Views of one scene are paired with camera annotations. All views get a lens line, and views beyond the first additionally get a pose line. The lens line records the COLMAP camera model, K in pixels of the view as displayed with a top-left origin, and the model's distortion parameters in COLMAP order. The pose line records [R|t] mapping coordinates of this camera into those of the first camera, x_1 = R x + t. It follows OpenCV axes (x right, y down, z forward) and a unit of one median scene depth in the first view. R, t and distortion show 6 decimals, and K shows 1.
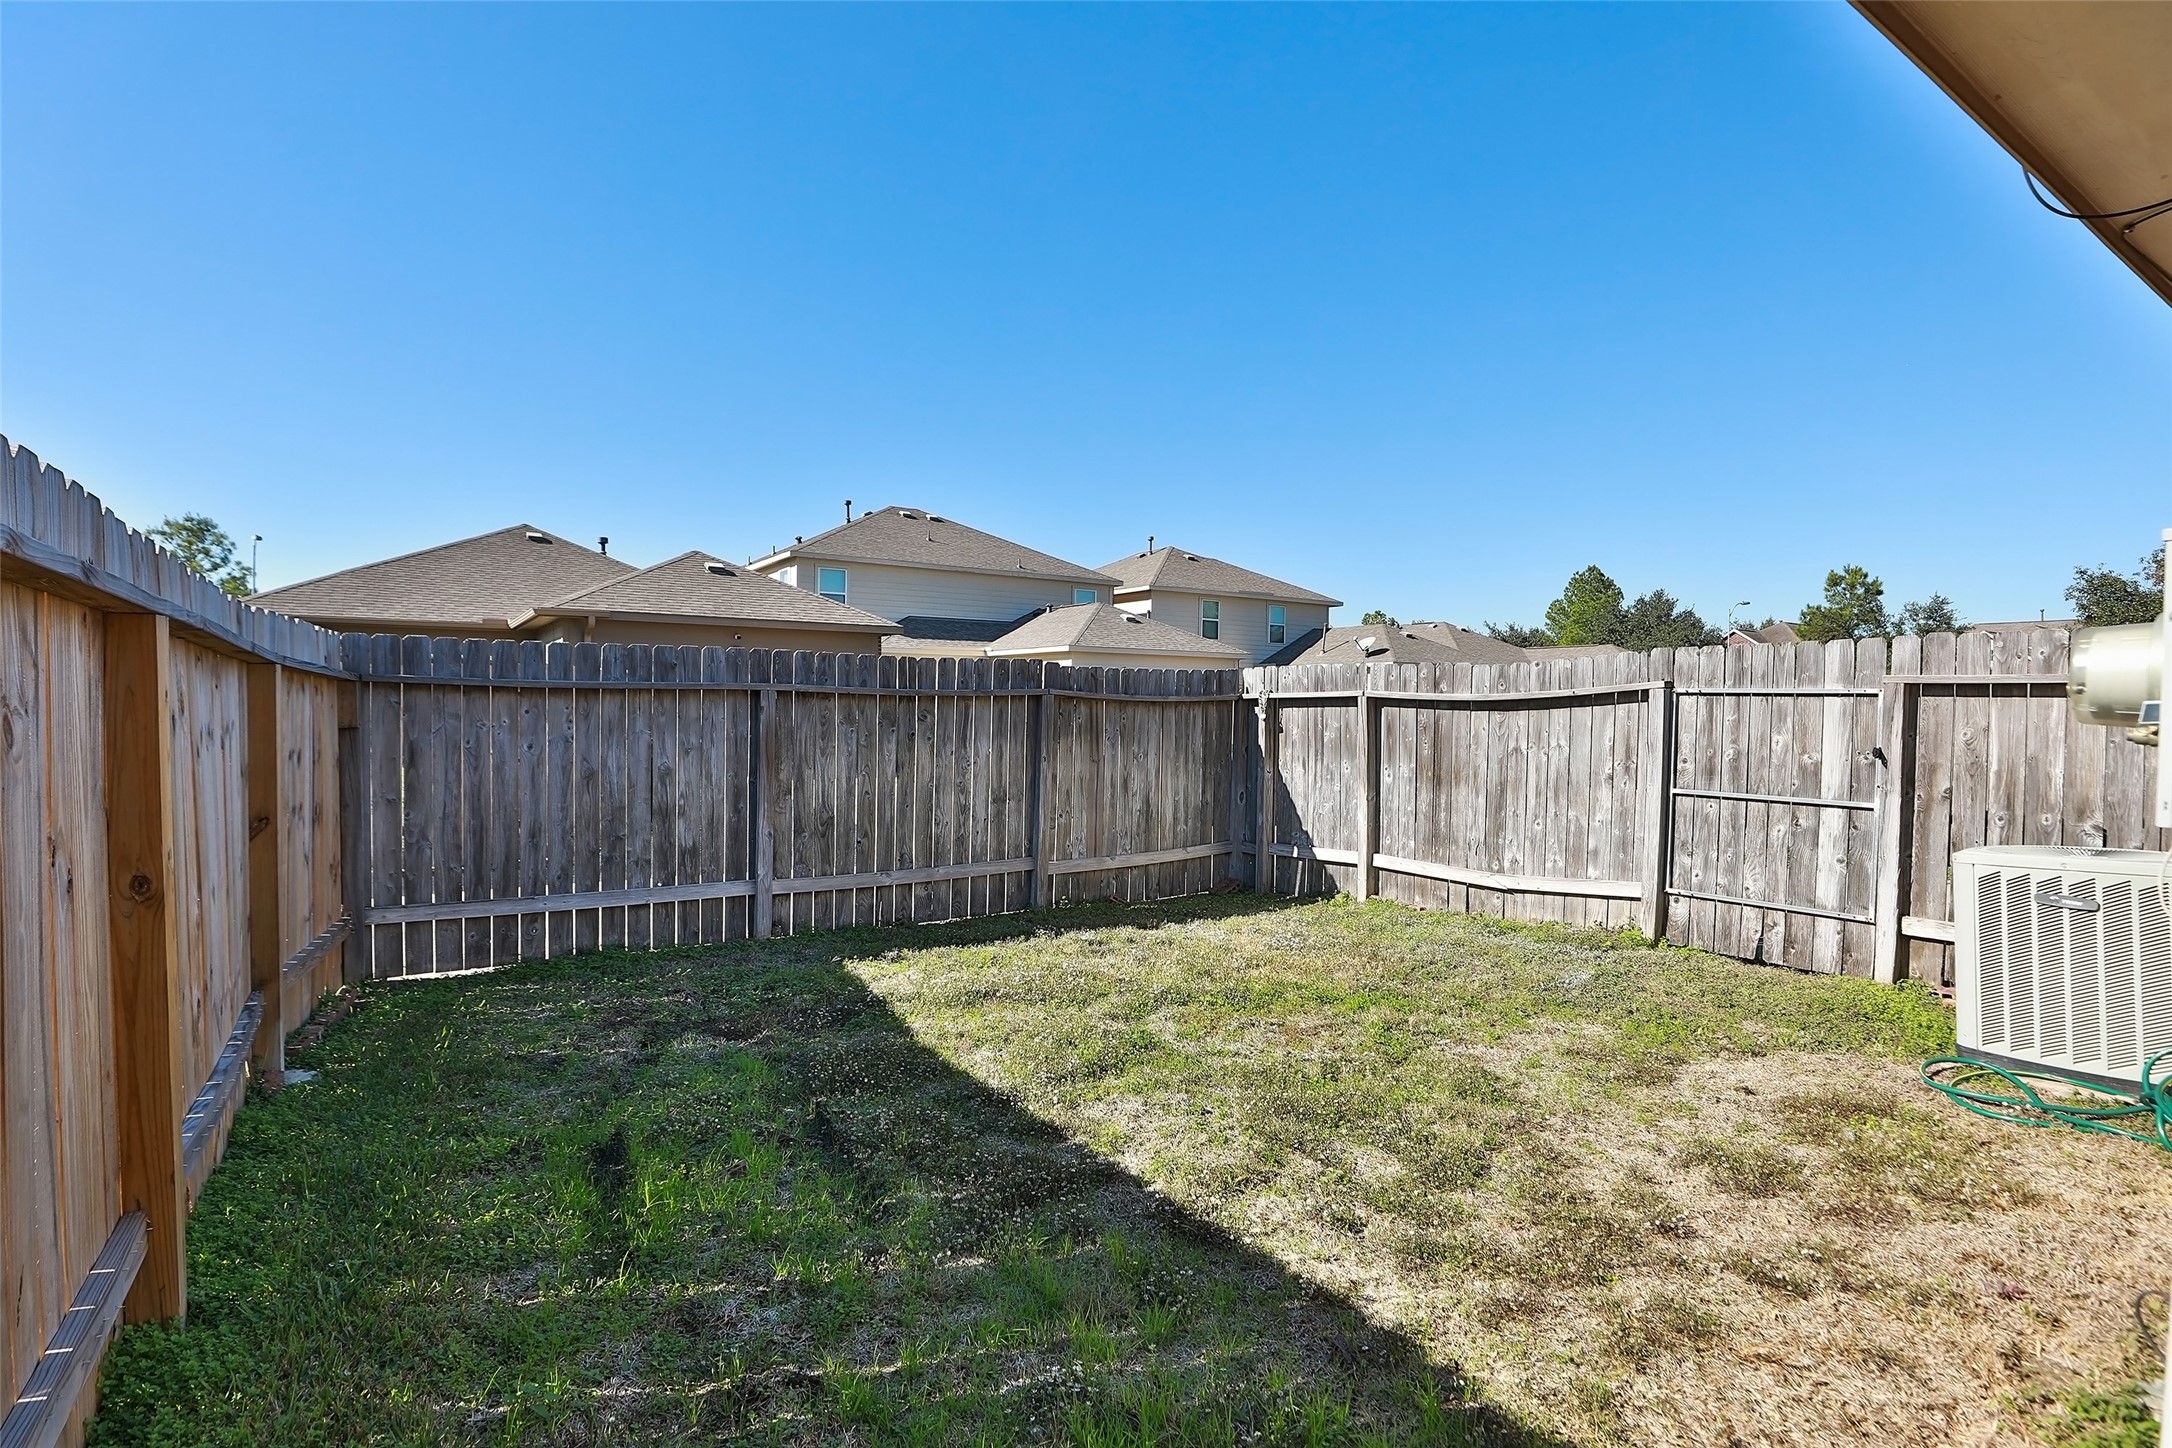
lens RADIAL K [[990.7, 0, 1079.2], [0, 990.7, 725.0], [0, 0, 1]] dist [-0.046163, 0.015028]
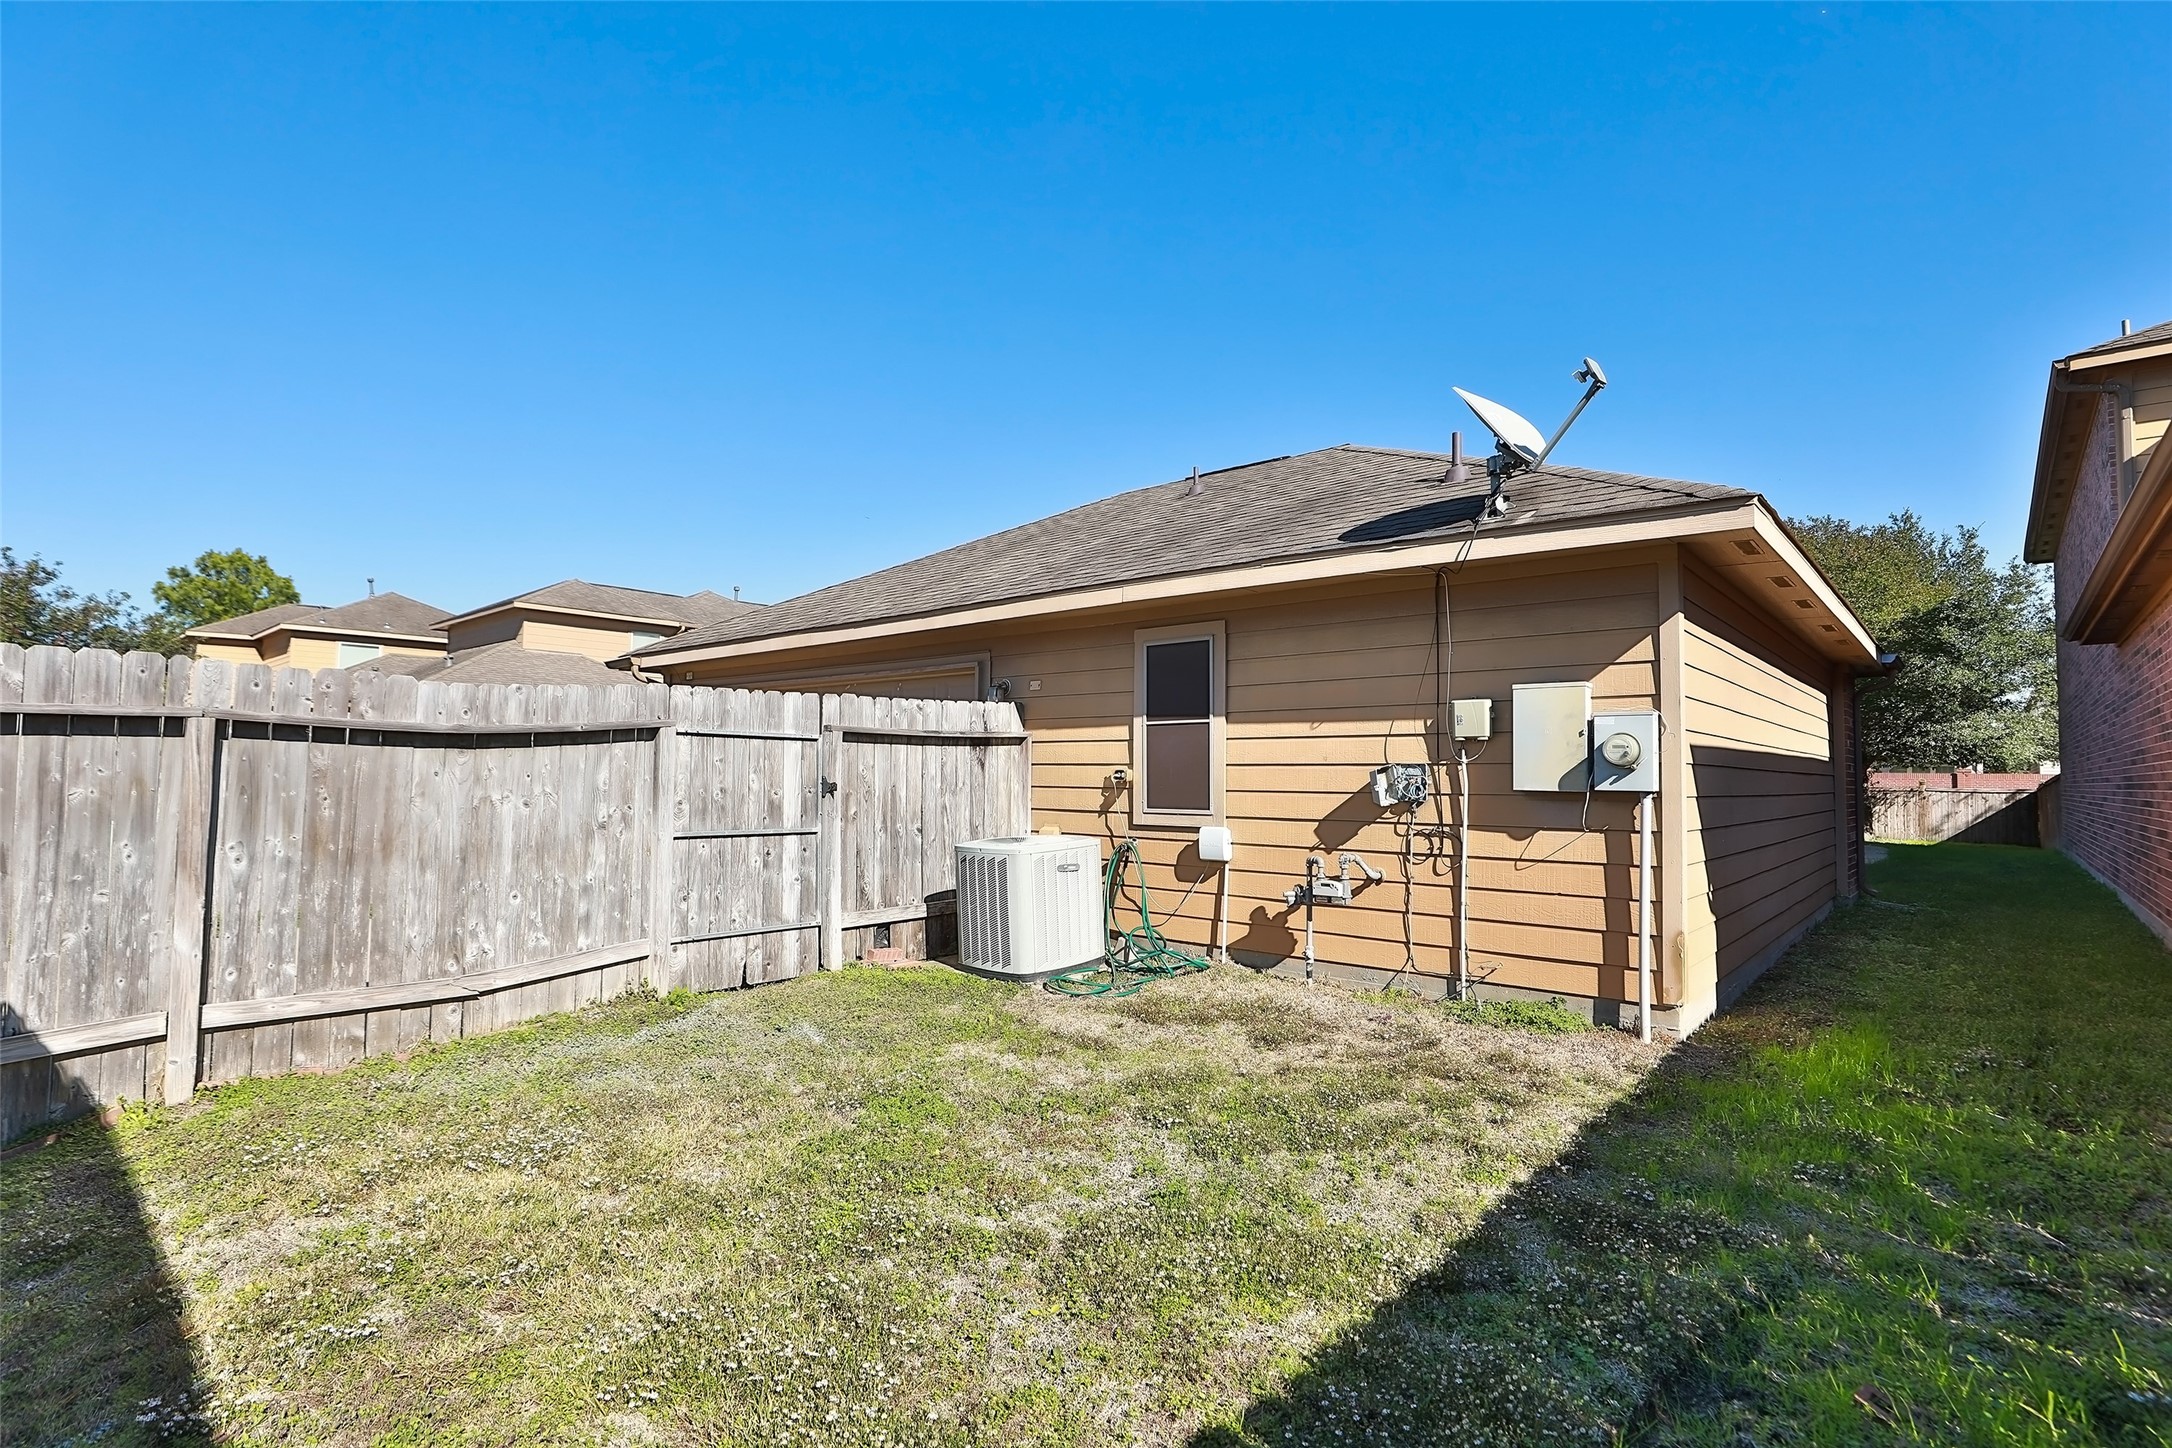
lens RADIAL K [[1012.4, 0, 1083.3], [0, 1012.4, 727.3], [0, 0, 1]] dist [-0.050586, 0.016975]
pose [[-0.208131, 0.033606, 0.977523, -0.413398], [0.011936, 0.999422, -0.031818, -0.001357], [-0.978028, 0.005046, -0.208412, 0.768931]]
